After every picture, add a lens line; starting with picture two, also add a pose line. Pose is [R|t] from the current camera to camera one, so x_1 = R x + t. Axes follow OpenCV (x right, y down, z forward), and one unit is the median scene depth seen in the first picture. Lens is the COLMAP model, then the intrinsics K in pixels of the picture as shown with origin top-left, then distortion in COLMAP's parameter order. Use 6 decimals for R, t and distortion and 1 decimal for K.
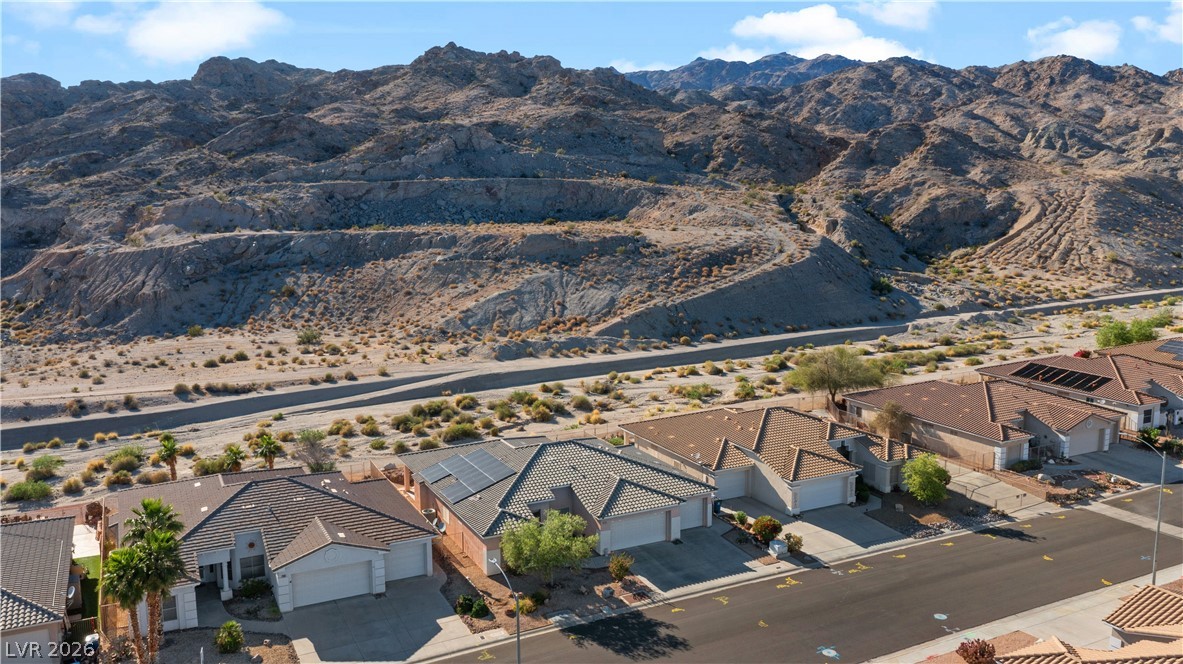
lens RADIAL K [[934.4, 0, 591.5], [0, 934.4, 332.0], [0, 0, 1]] dist [-0.017764, 0.003046]
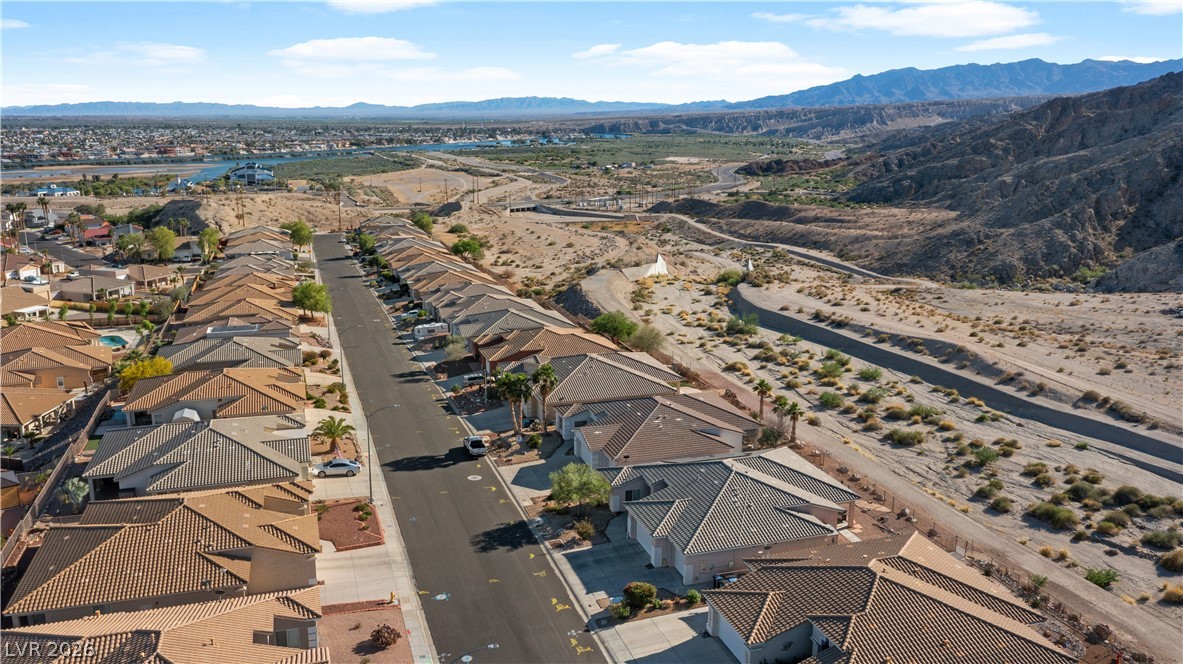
lens RADIAL K [[934.4, 0, 591.5], [0, 934.4, 332.0], [0, 0, 1]] dist [-0.017764, 0.003046]
pose [[-0.157390, 0.228481, -0.960742, 0.333916], [-0.157835, 0.954541, 0.252863, -0.096183], [0.974842, 0.191437, -0.114173, 0.295291]]
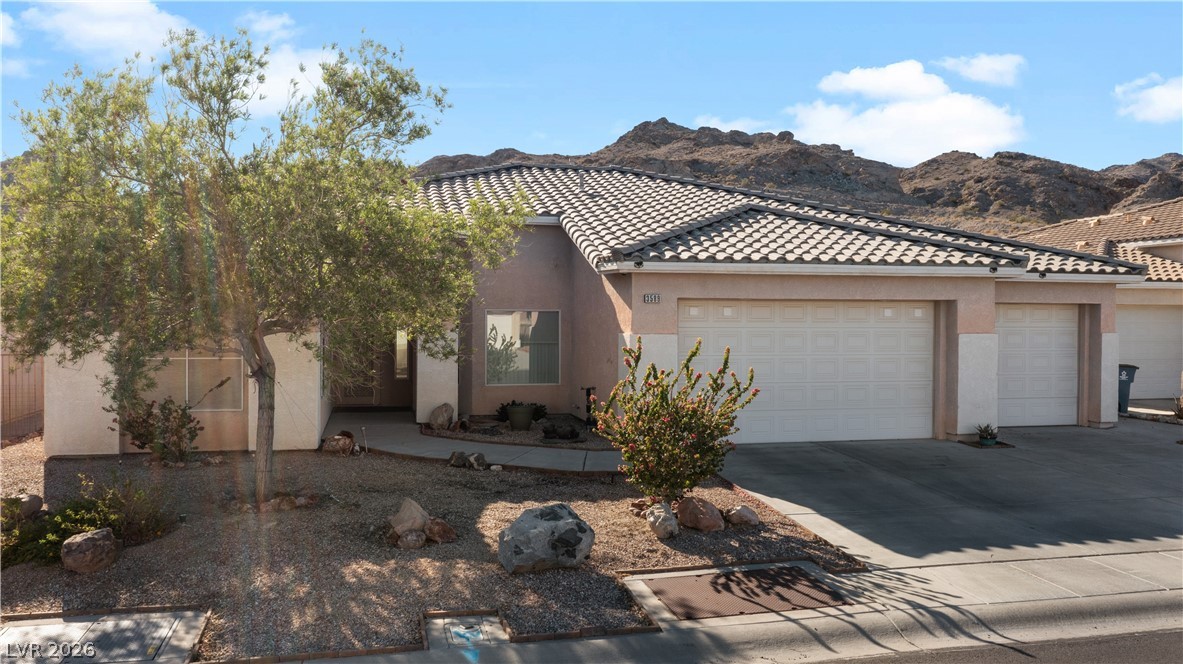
lens RADIAL K [[937.3, 0, 591.5], [0, 937.3, 332.0], [0, 0, 1]] dist [-0.010552, 0.003490]
pose [[0.971446, 0.013836, -0.236859, 0.015143], [-0.045899, 0.990399, -0.130395, 0.068418], [0.232780, 0.137543, 0.962754, 0.220638]]
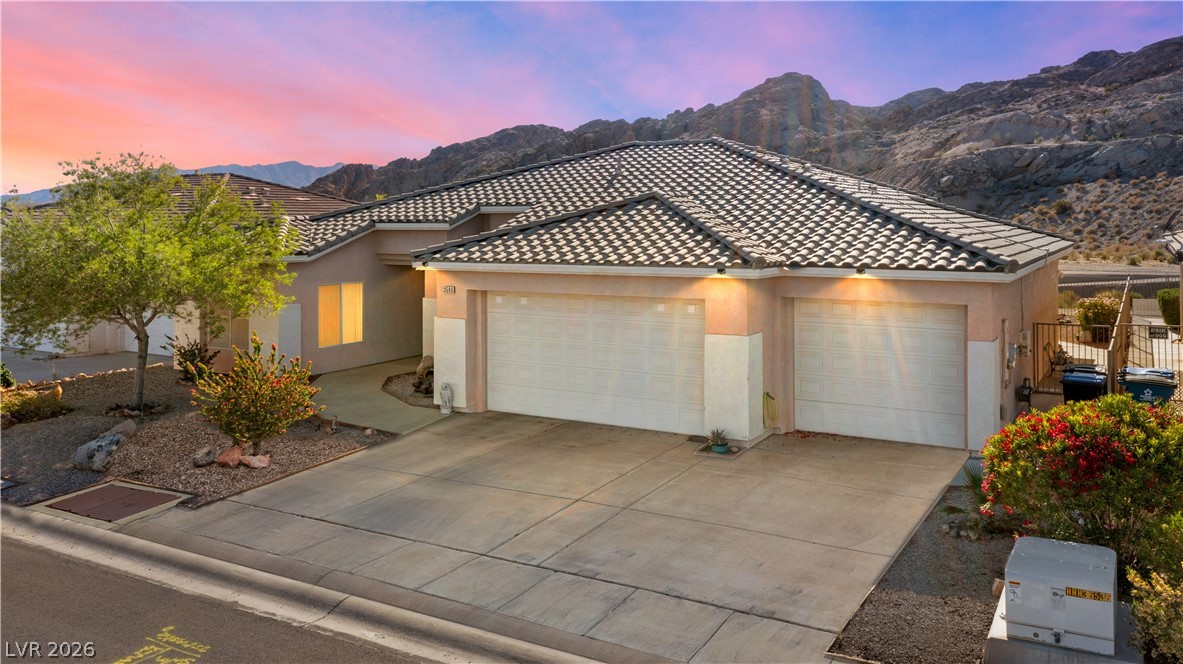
lens RADIAL K [[964.6, 0, 592.1], [0, 964.6, 203.6], [0, 0, 1]] dist [-0.020953, 0.011563]
pose [[0.544306, -0.008146, -0.838847, 0.079026], [-0.130335, 0.986989, -0.094155, 0.056733], [0.828700, 0.160580, 0.536163, 0.247107]]
